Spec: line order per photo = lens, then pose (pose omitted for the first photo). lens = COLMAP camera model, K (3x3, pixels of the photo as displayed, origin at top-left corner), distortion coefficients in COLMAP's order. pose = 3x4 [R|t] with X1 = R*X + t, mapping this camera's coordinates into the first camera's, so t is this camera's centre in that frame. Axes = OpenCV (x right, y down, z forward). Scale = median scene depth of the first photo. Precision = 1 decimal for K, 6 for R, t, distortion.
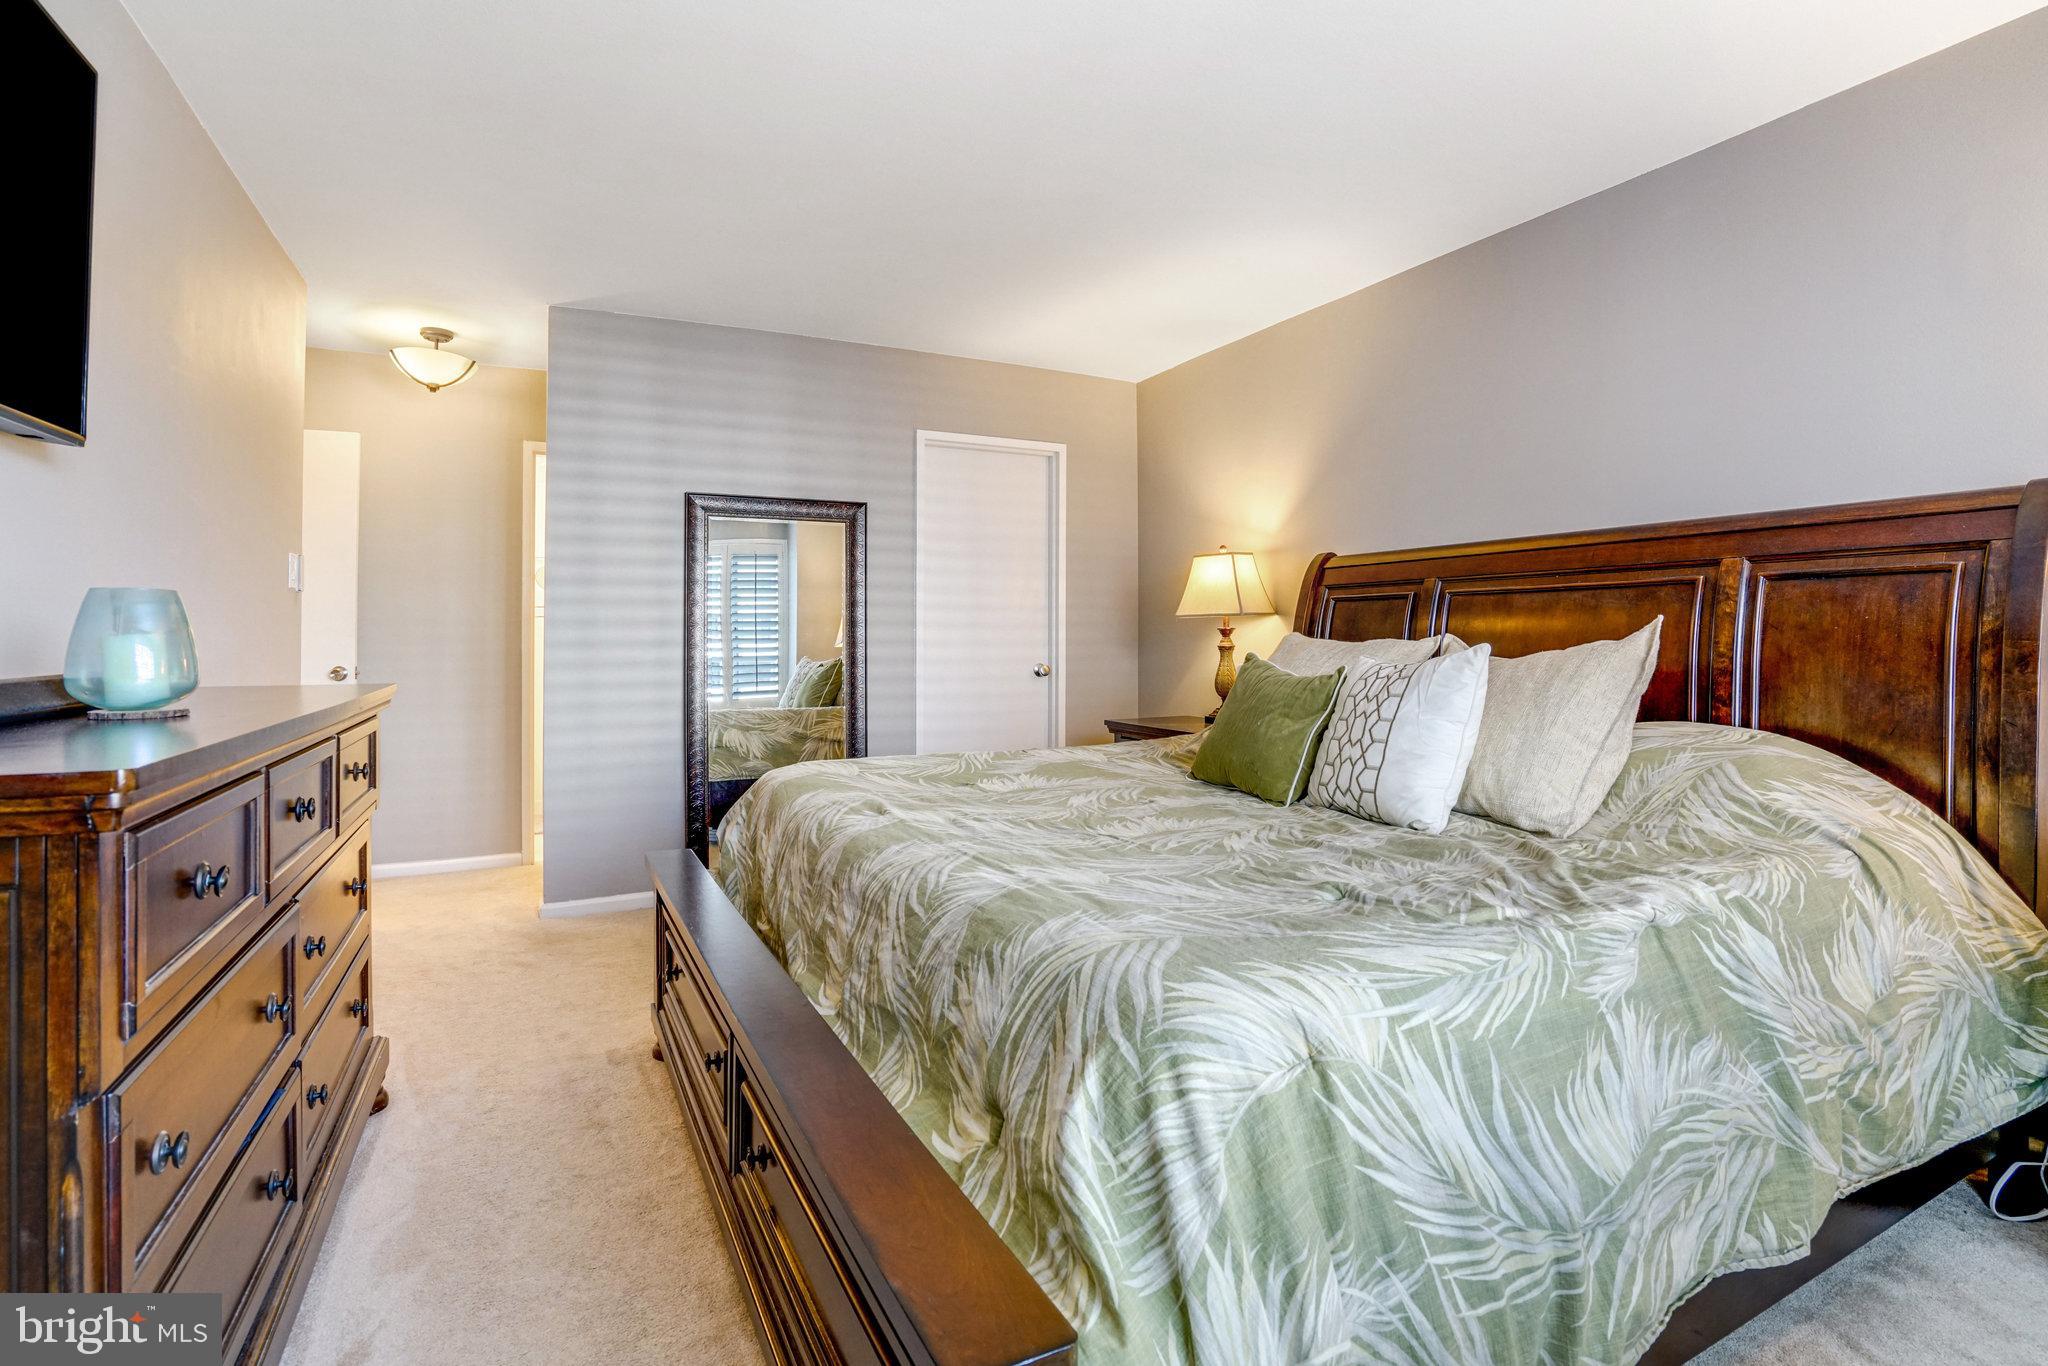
lens RADIAL K [[963.6, 0, 1006.7], [0, 963.6, 649.2], [0, 0, 1]] dist [-0.064124, 0.025942]
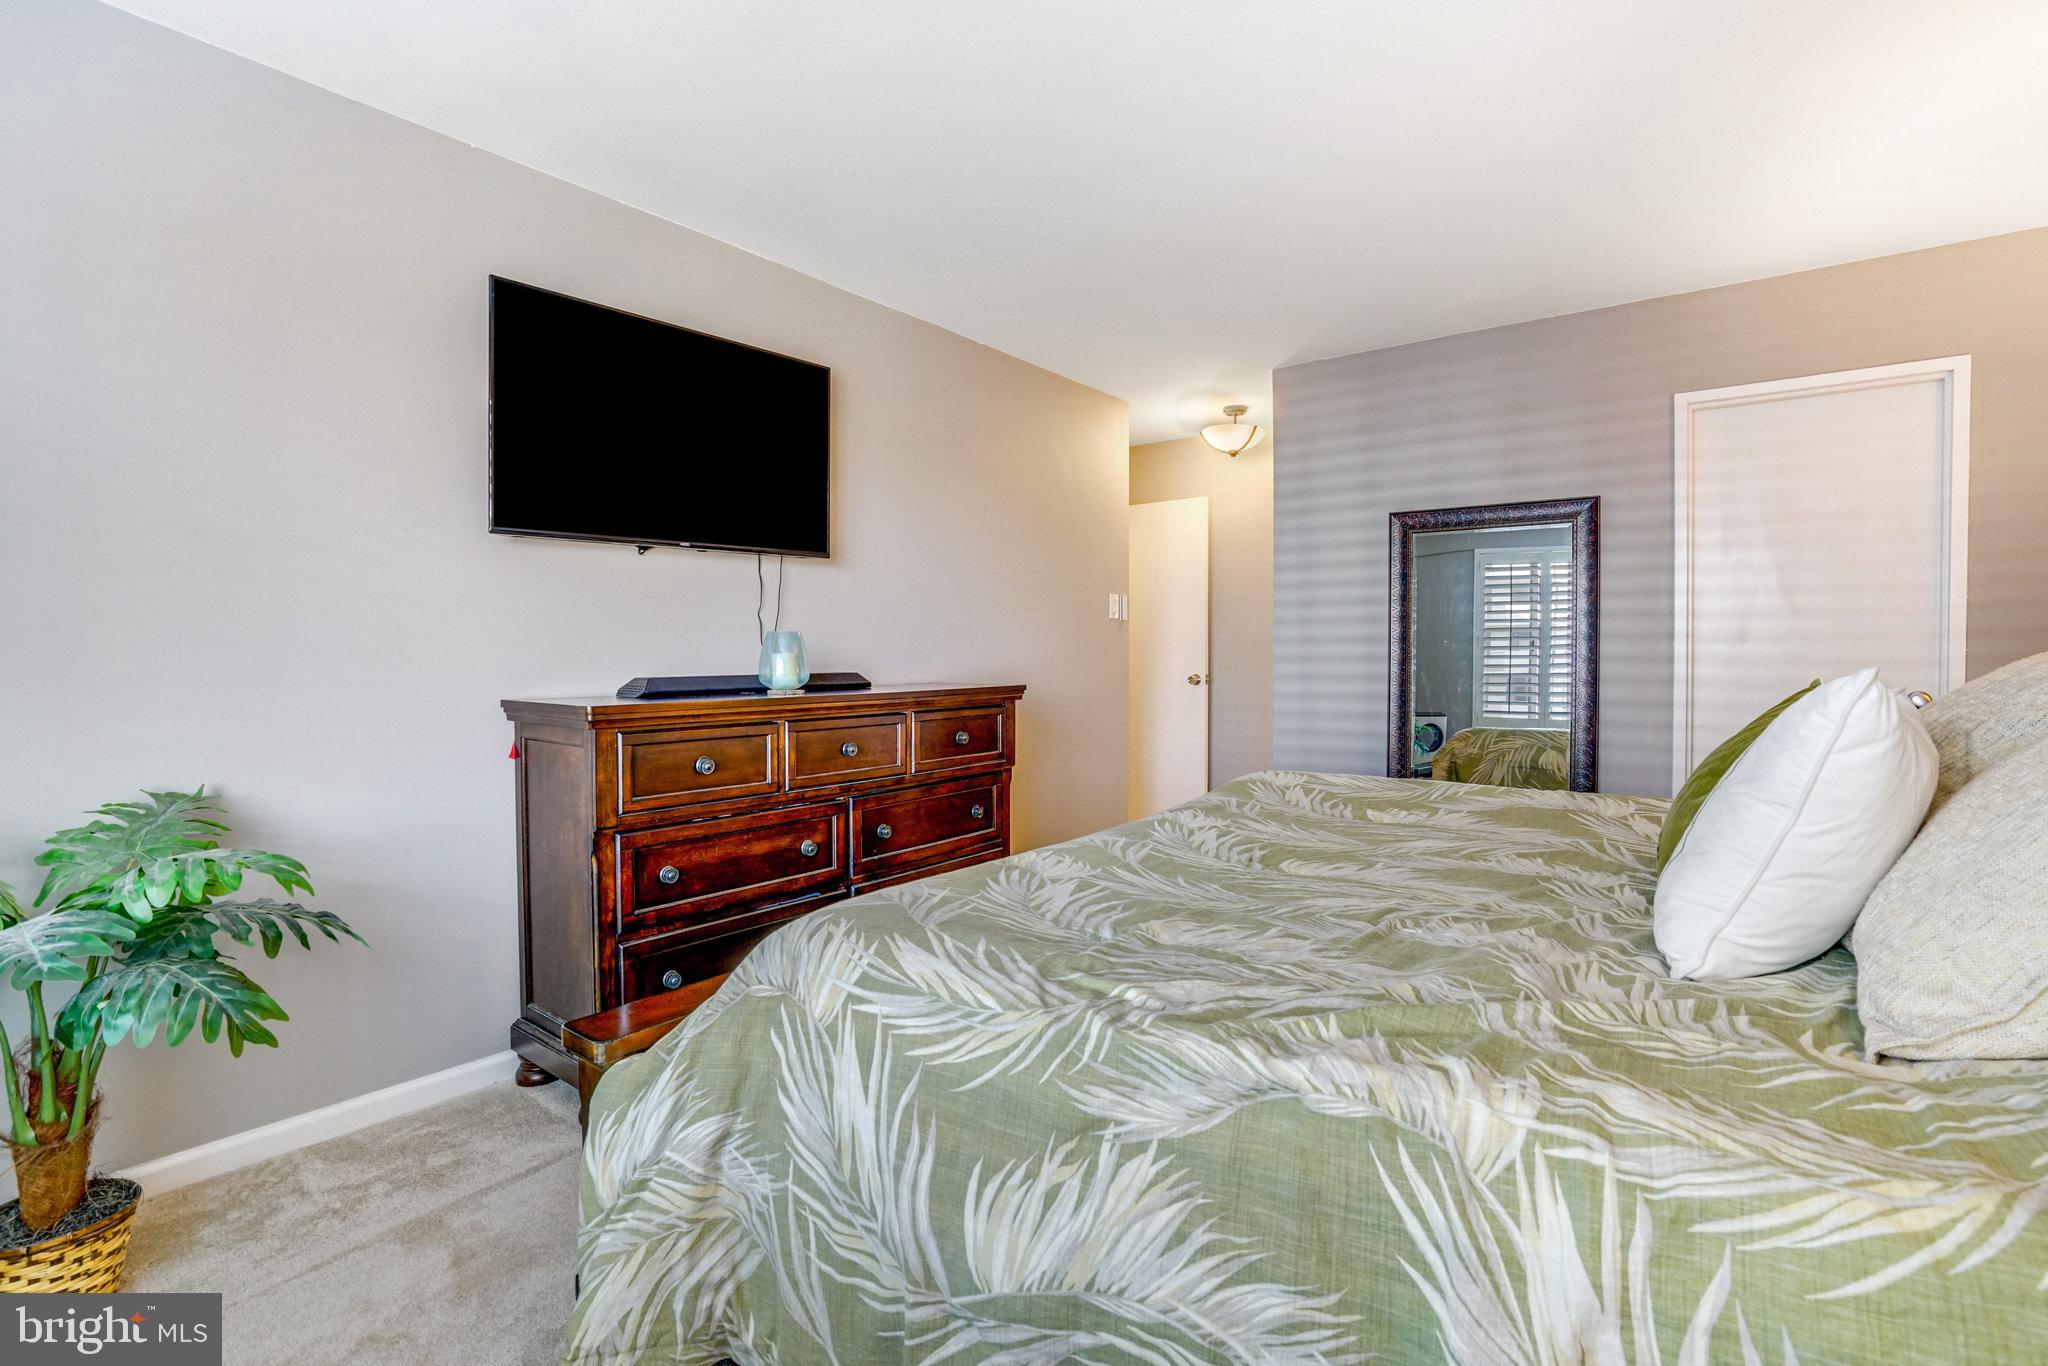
lens RADIAL K [[963.6, 0, 1006.7], [0, 963.6, 649.2], [0, 0, 1]] dist [-0.064124, 0.025942]
pose [[0.436406, -0.001993, -0.899748, 1.307903], [-0.008589, 0.999943, -0.006382, -0.020874], [0.899709, 0.010513, 0.436364, 0.562238]]
